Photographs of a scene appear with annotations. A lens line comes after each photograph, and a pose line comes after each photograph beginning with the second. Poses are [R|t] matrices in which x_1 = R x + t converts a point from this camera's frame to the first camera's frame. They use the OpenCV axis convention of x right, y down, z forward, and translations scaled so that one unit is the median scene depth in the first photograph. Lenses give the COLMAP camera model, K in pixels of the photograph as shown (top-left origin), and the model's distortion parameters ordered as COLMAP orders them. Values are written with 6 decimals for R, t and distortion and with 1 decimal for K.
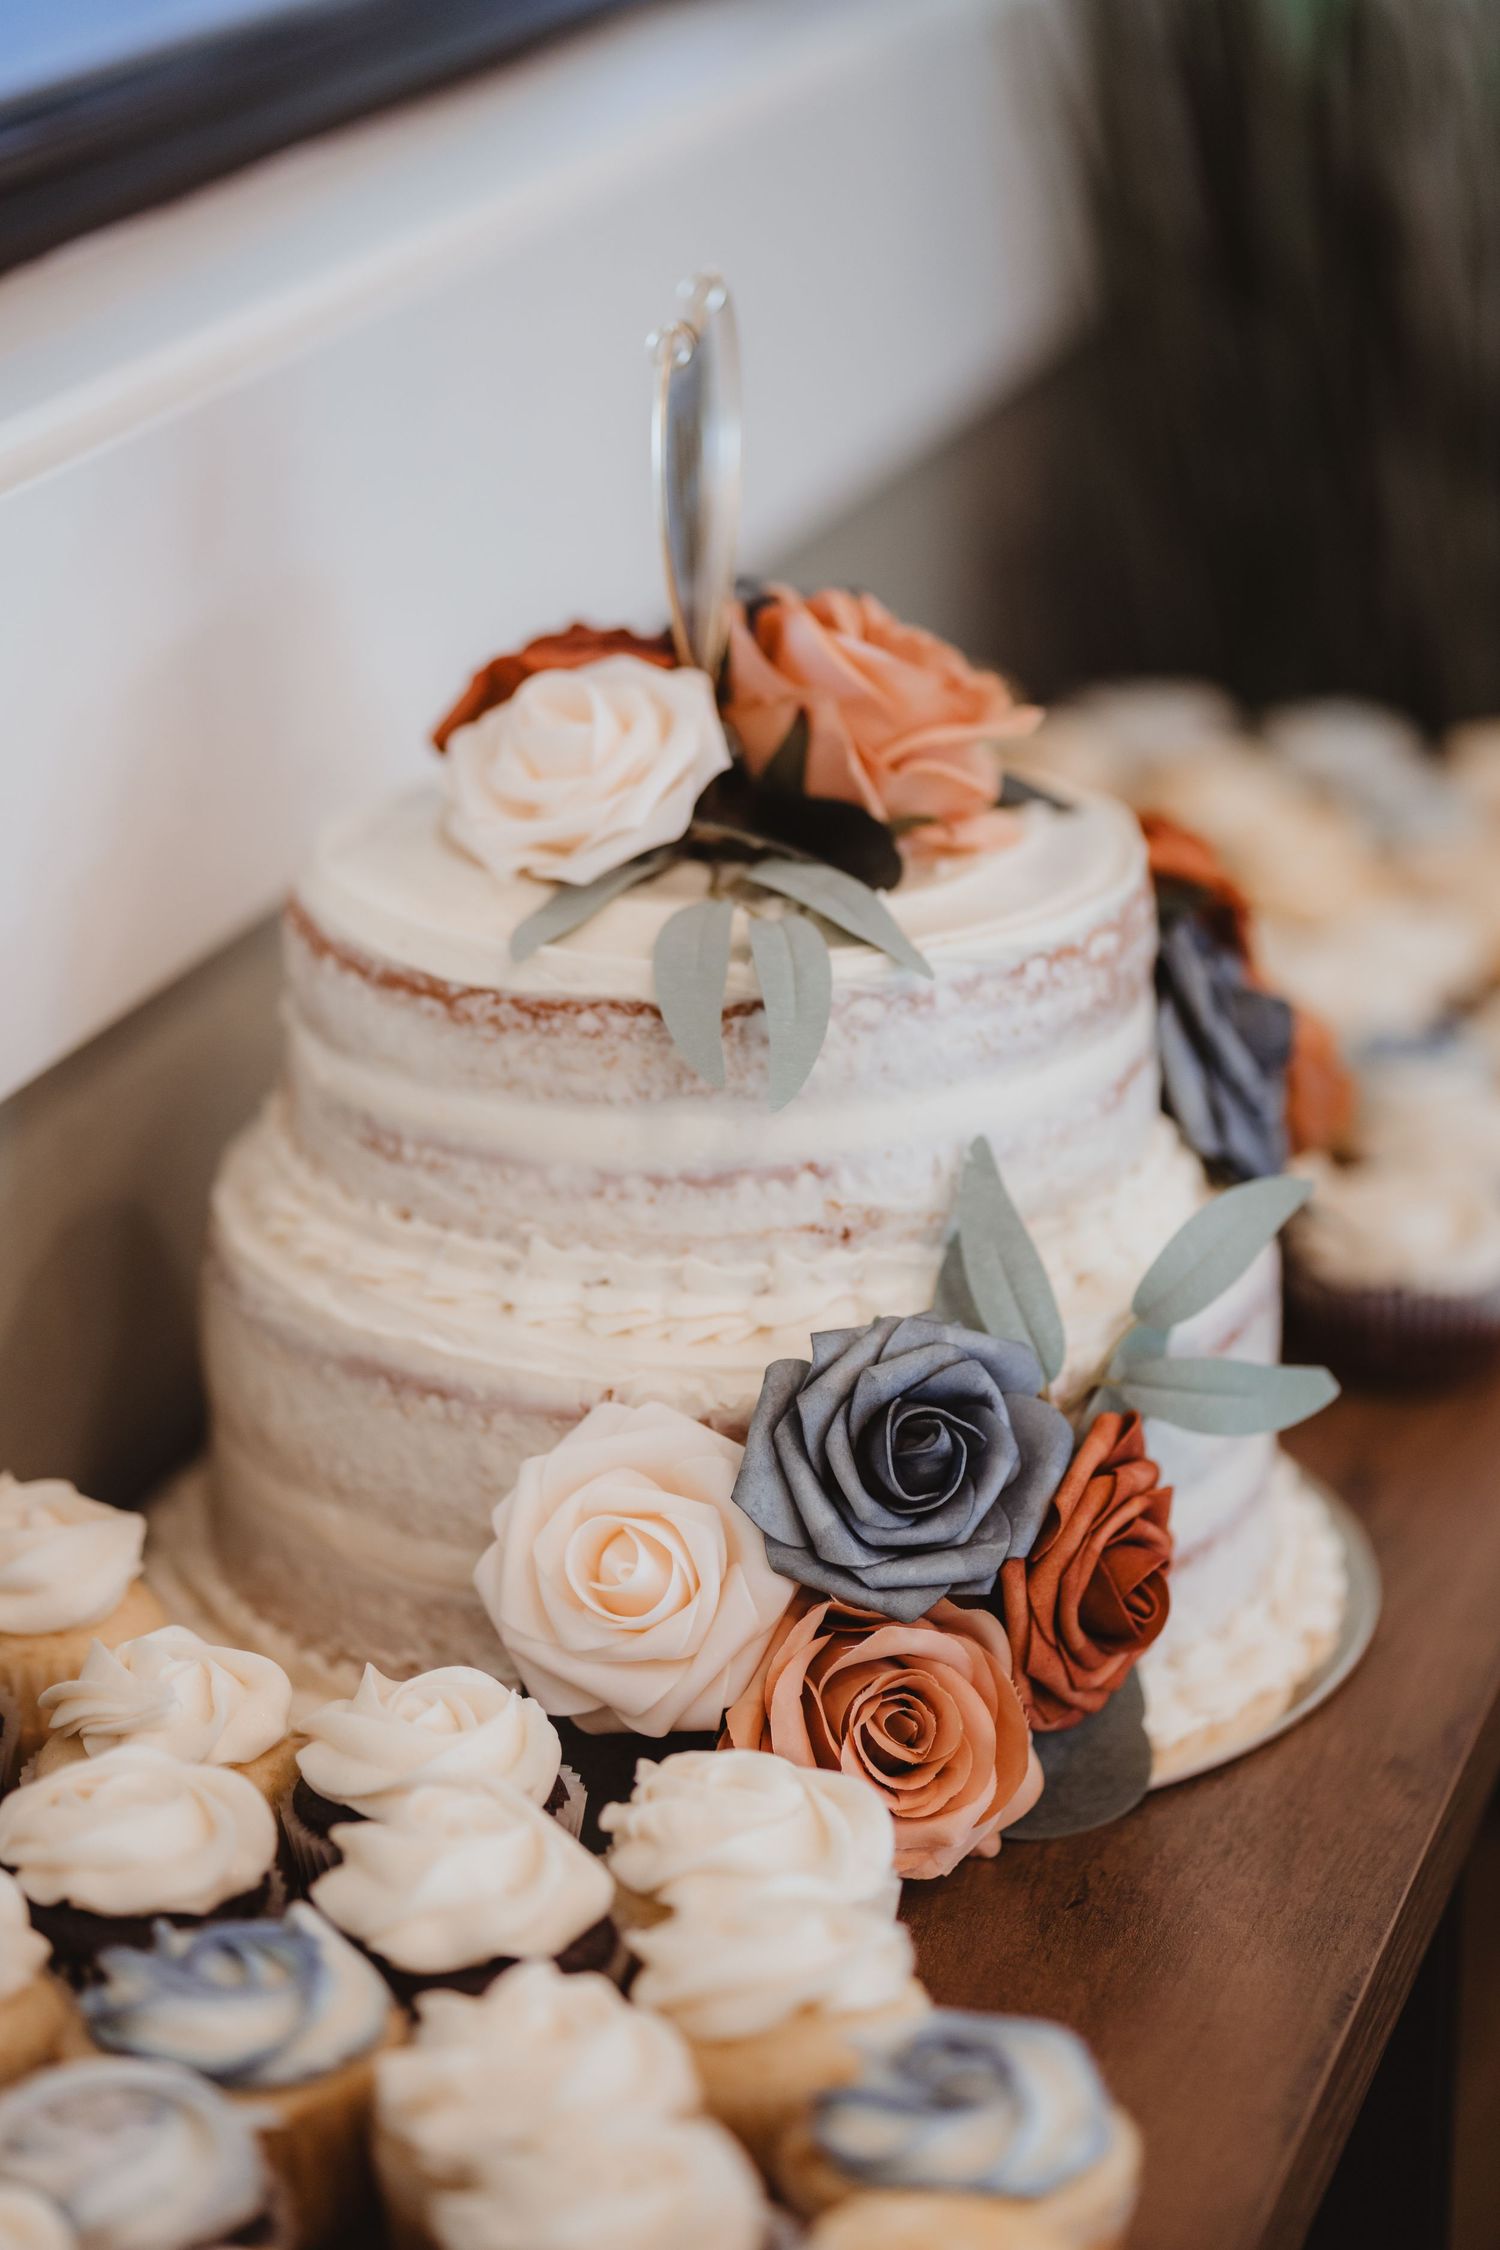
lens RADIAL K [[5474.1, 0, 750.0], [0, 5474.1, 1125.0], [0, 0, 1]] dist [0.641215, 0.283834]
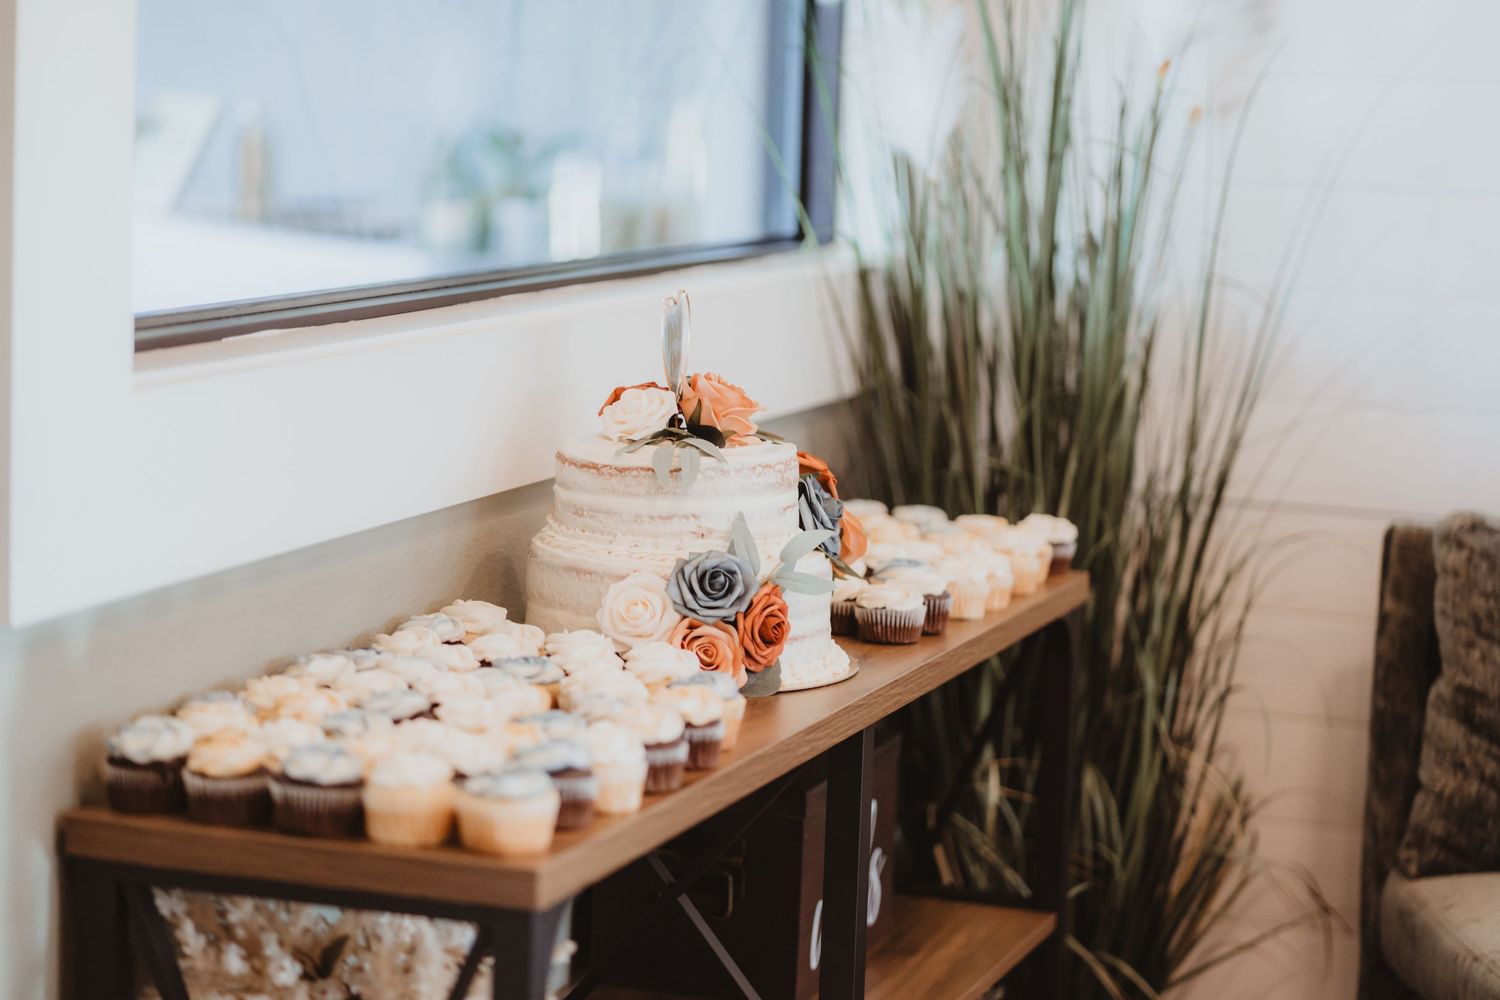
lens RADIAL K [[3649.4, 0, 750.0], [0, 3649.4, 500.0], [0, 0, 1]] dist [0.641215, 0.283834]
pose [[0.998315, 0.038193, -0.043680, 0.155835], [-0.045919, 0.980248, -0.192370, 0.467782], [0.035470, 0.194051, 0.980350, -1.403594]]
